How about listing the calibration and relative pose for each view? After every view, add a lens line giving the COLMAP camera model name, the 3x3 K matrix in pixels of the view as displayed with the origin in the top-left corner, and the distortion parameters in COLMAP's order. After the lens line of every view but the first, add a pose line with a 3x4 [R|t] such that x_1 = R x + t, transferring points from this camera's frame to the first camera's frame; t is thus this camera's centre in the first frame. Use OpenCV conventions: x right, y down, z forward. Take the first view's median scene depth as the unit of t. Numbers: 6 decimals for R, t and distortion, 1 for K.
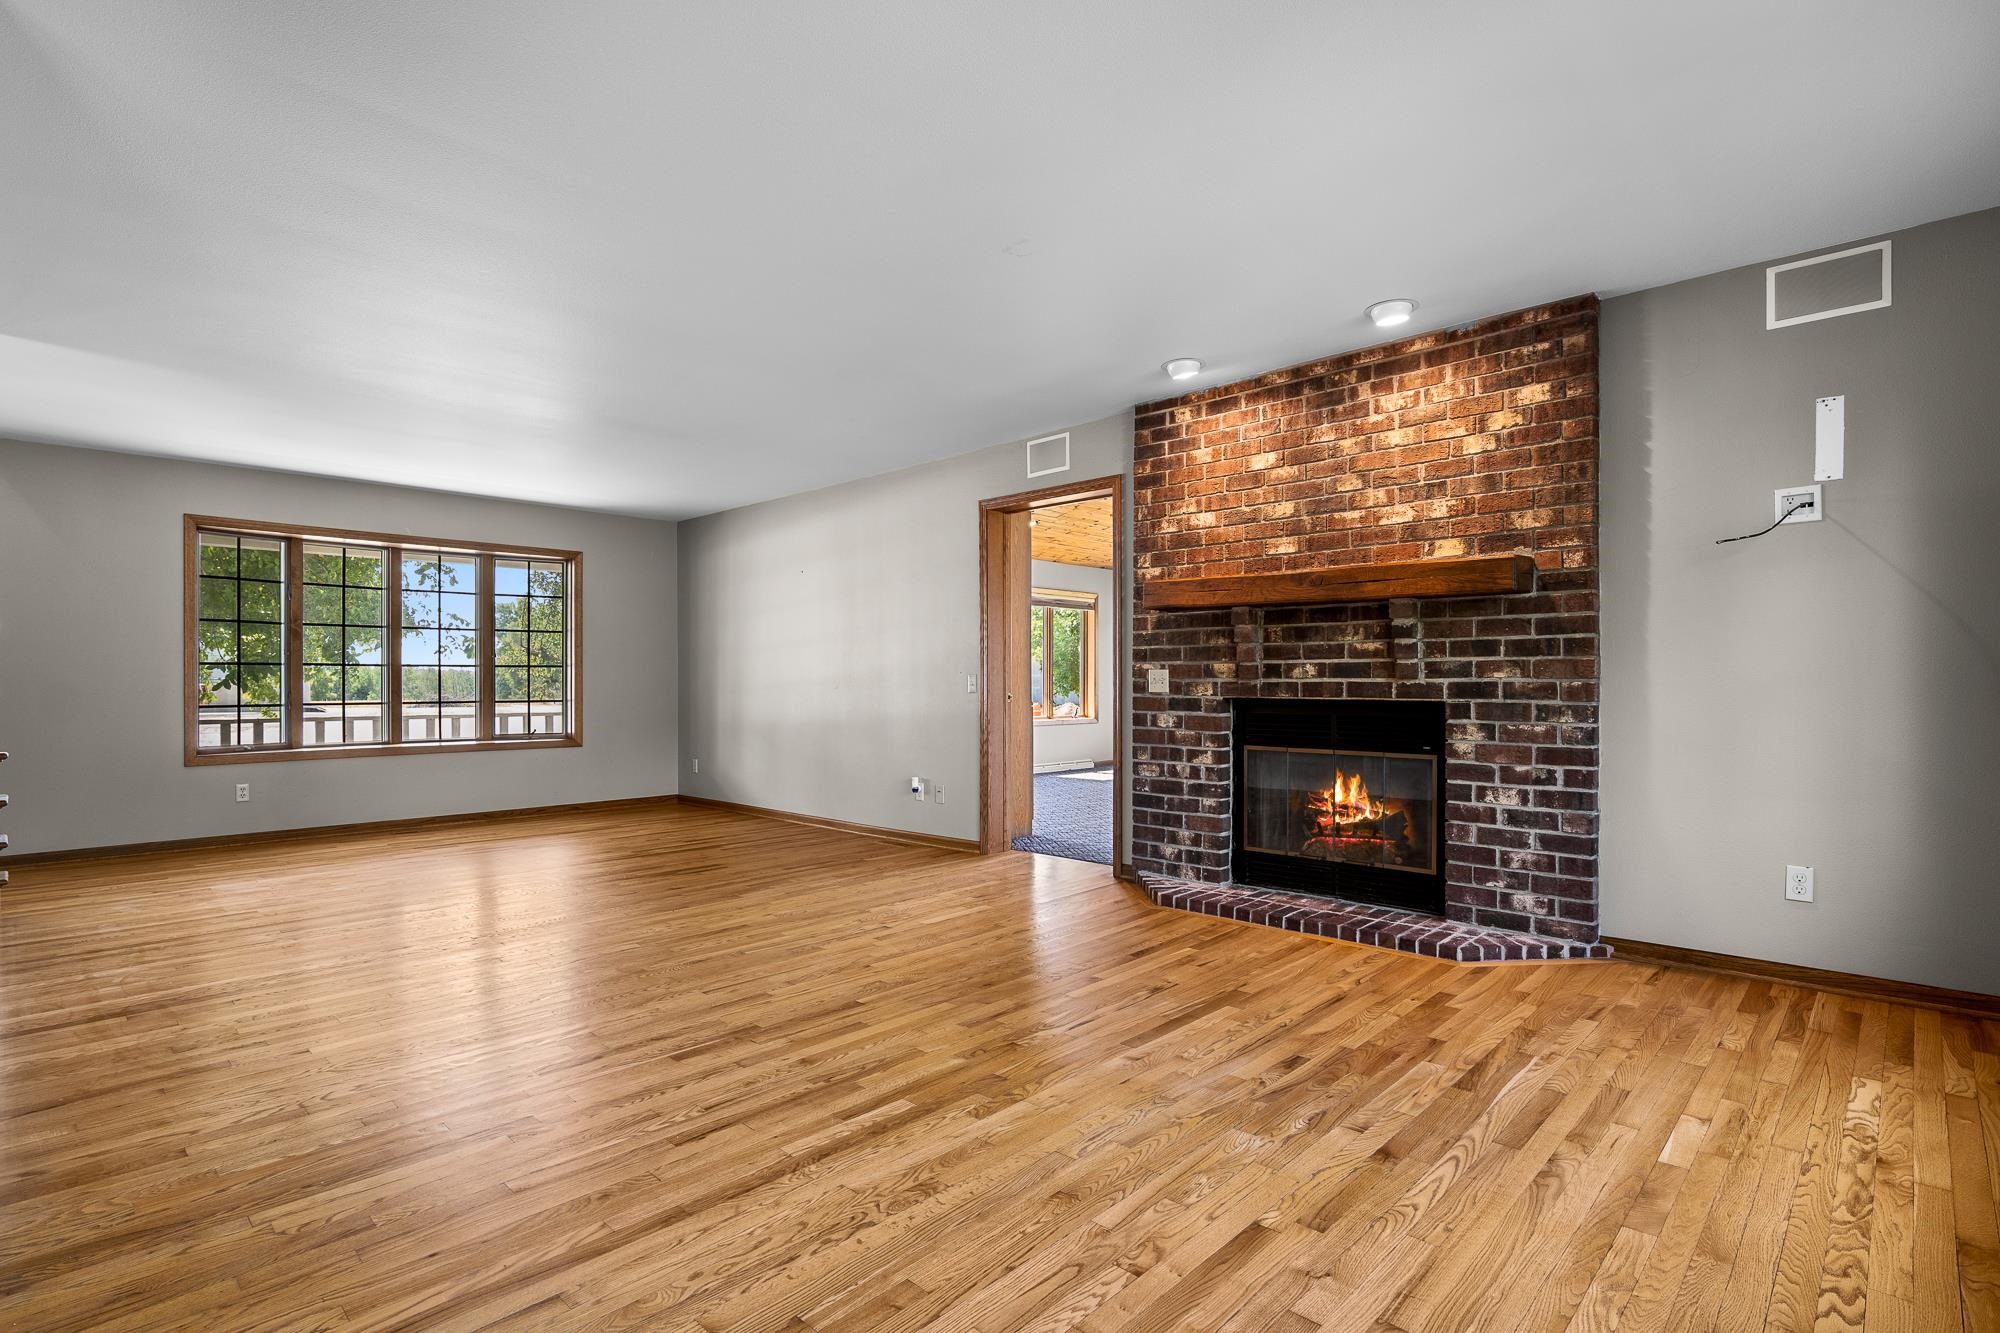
lens RADIAL K [[960.4, 0, 998.3], [0, 960.4, 683.3], [0, 0, 1]] dist [-0.014880, -0.000842]
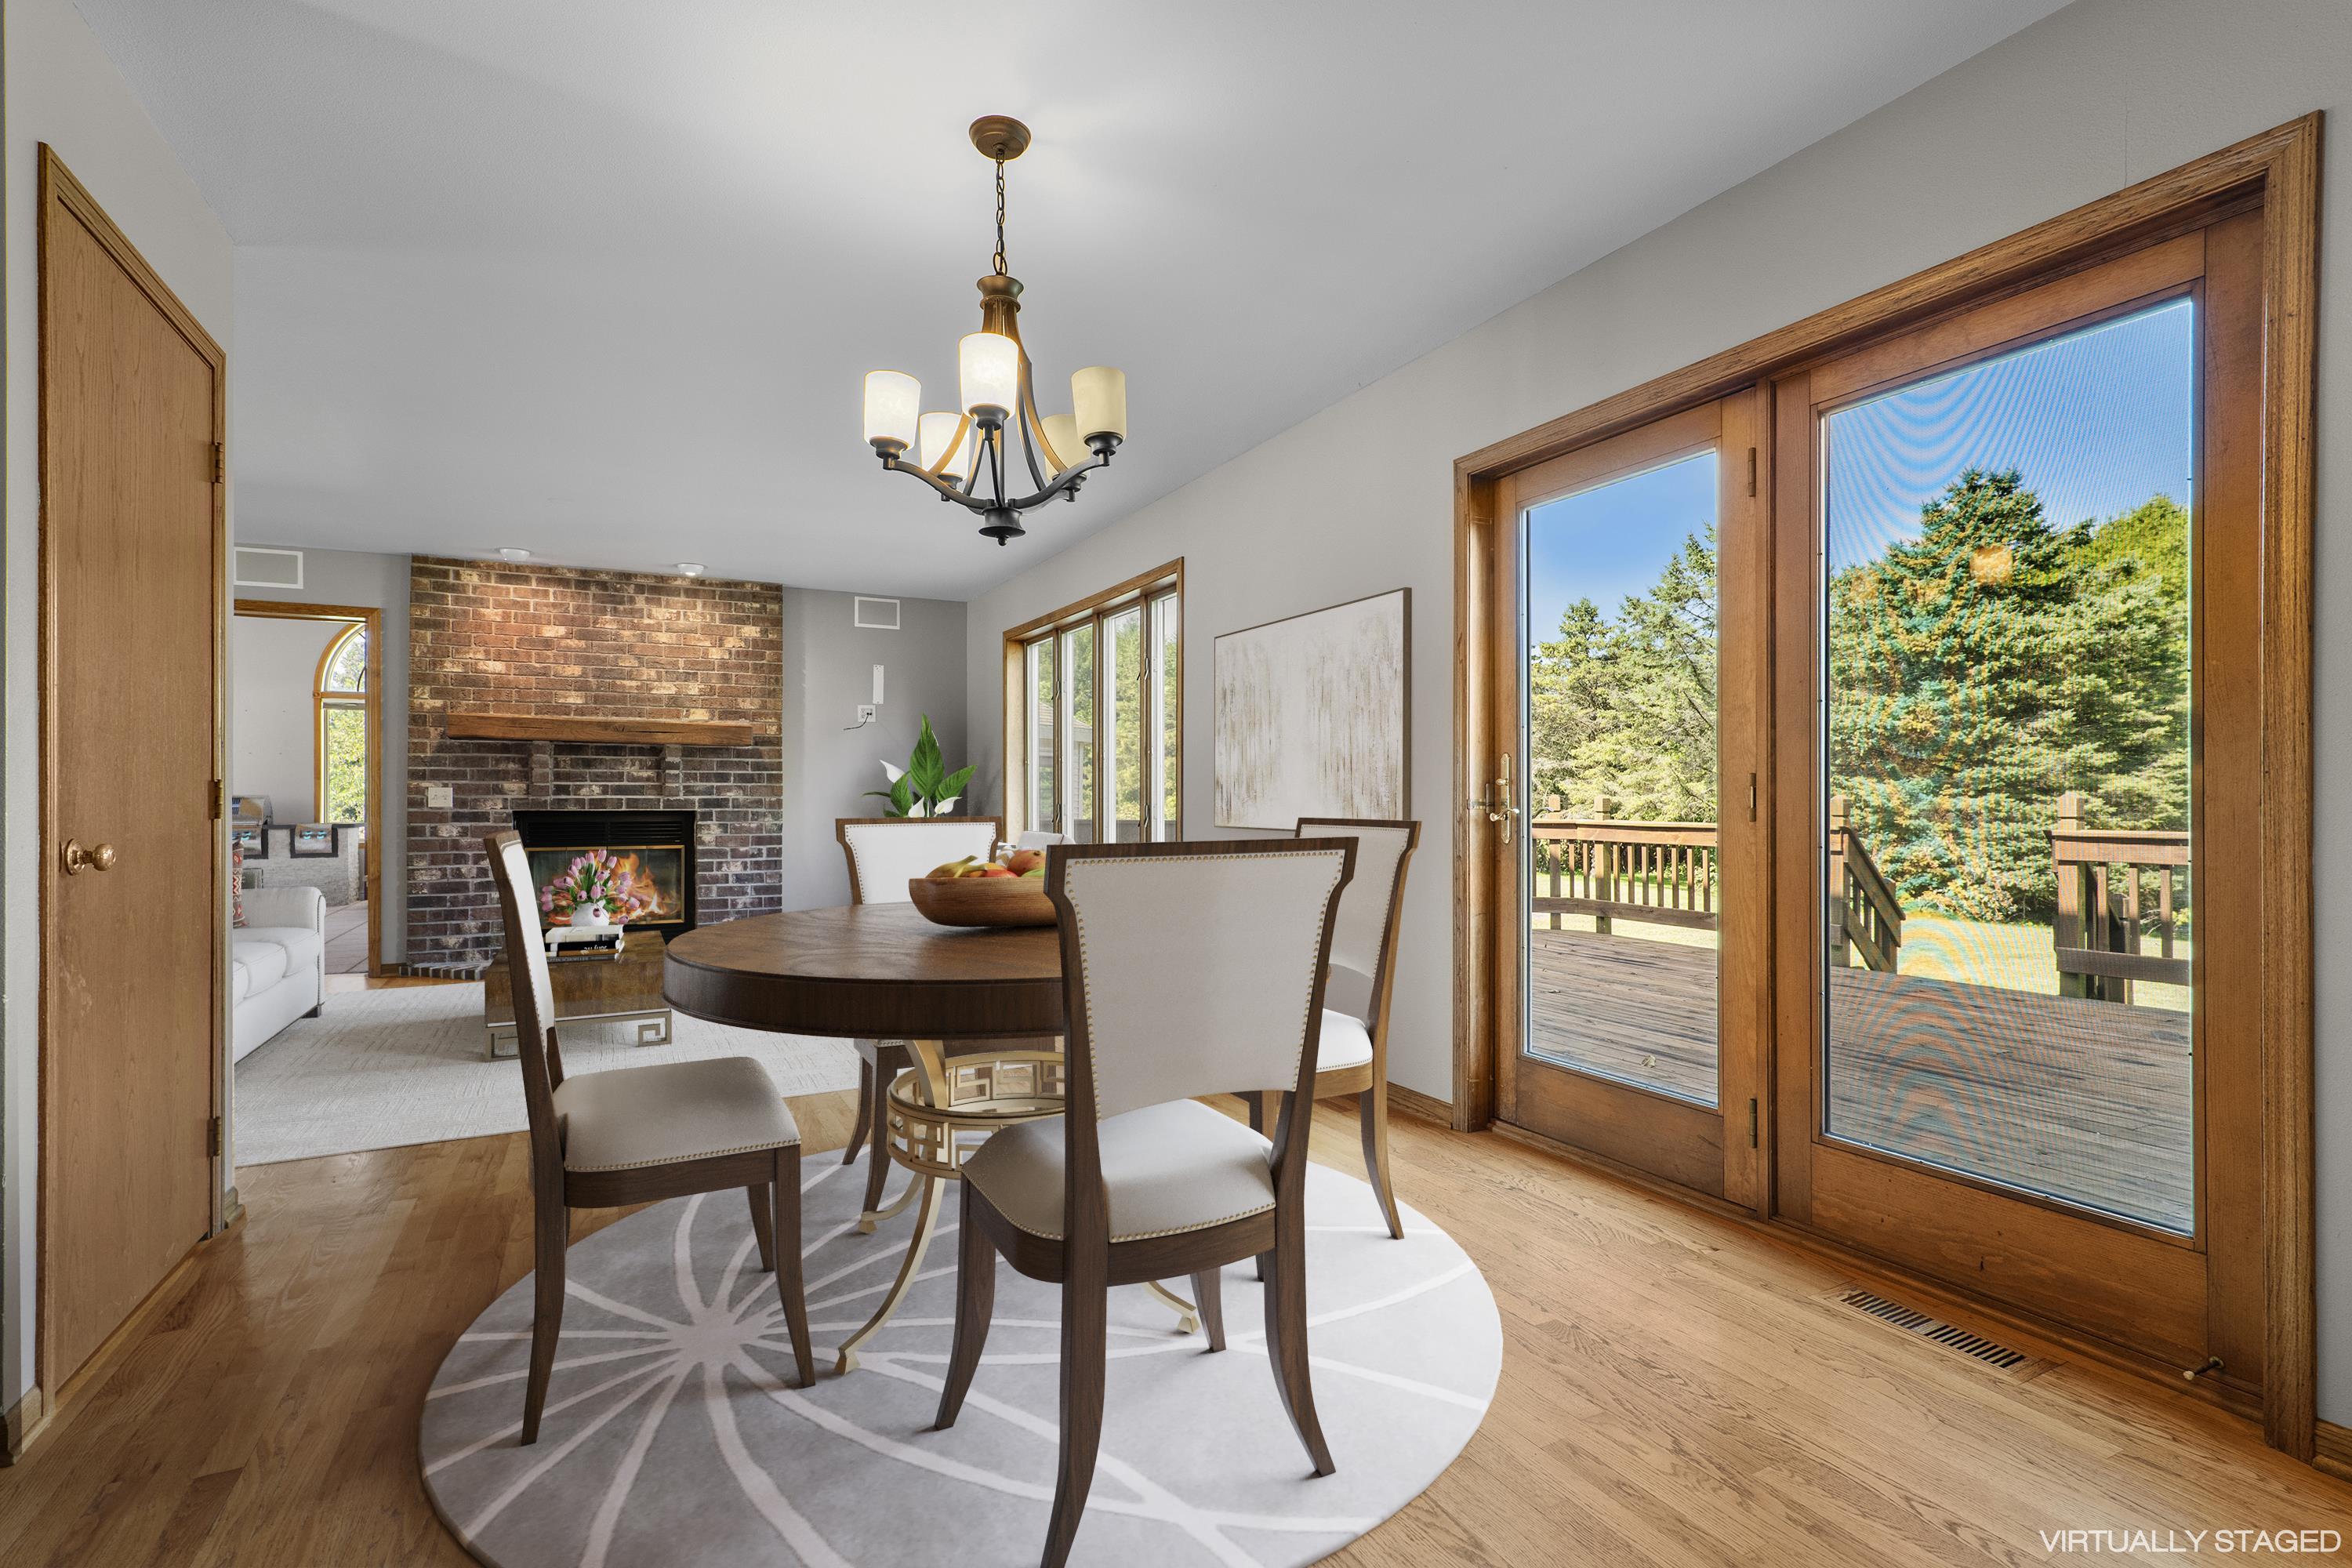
lens RADIAL K [[1075.7, 0, 1168.8], [0, 1075.7, 796.0], [0, 0, 1]] dist [-0.003040, -0.000037]
pose [[0.323695, 0.003874, 0.946154, -0.902306], [0.002002, 0.999987, -0.004780, 0.004663], [-0.946159, 0.003441, 0.323683, -0.300094]]
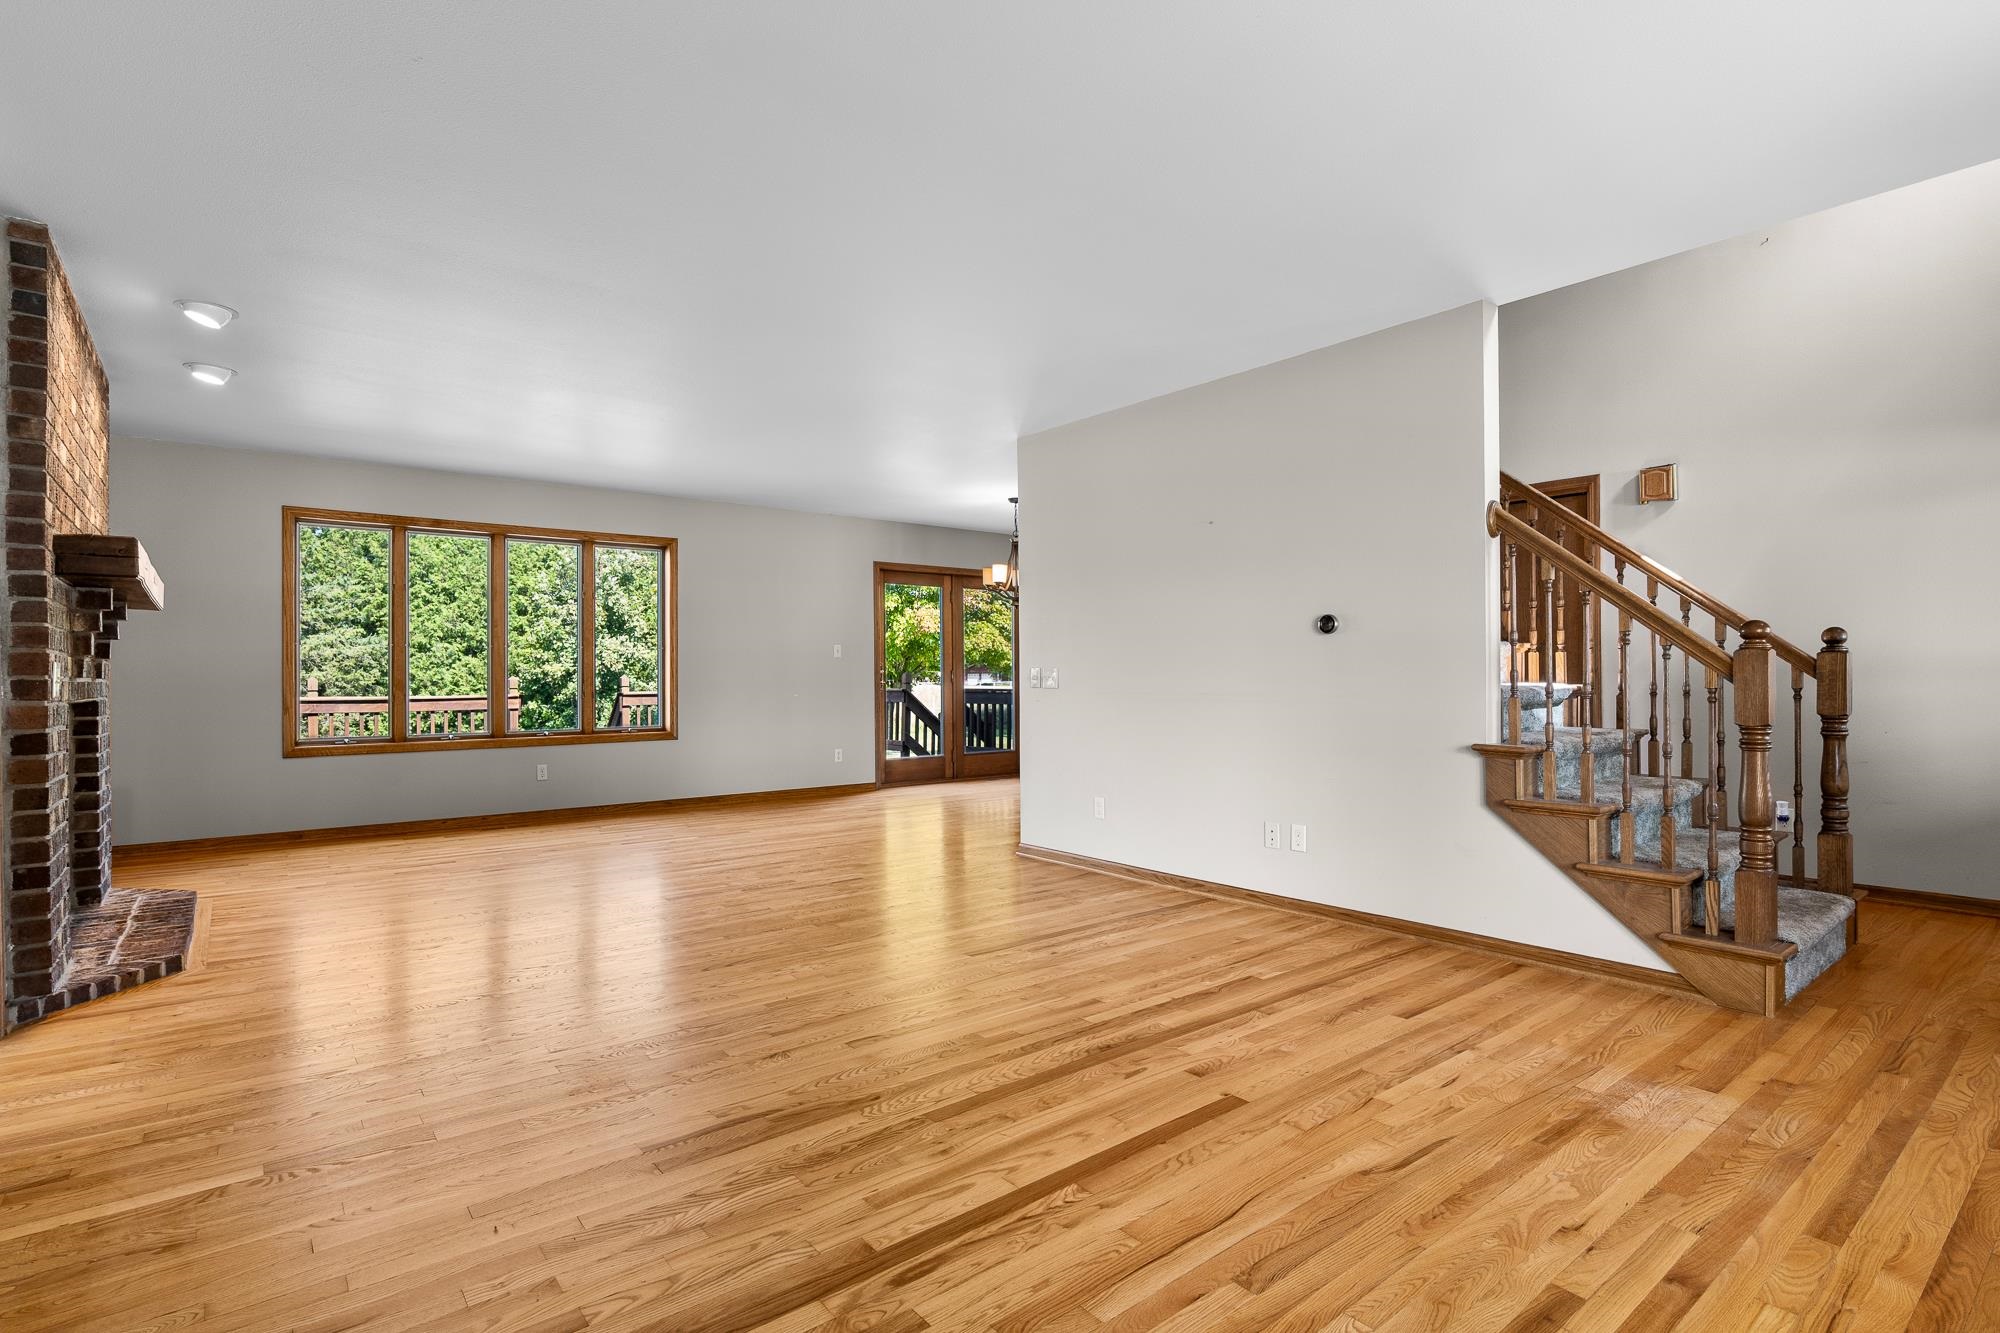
lens RADIAL K [[983.1, 0, 1000.0], [0, 983.1, 666.5], [0, 0, 1]] dist [-0.003909, -0.006086]
pose [[-0.990855, 0.008396, 0.134670, -0.630372], [0.007679, 0.999953, -0.005838, -0.003490], [-0.134713, -0.004750, -0.990873, 1.802571]]
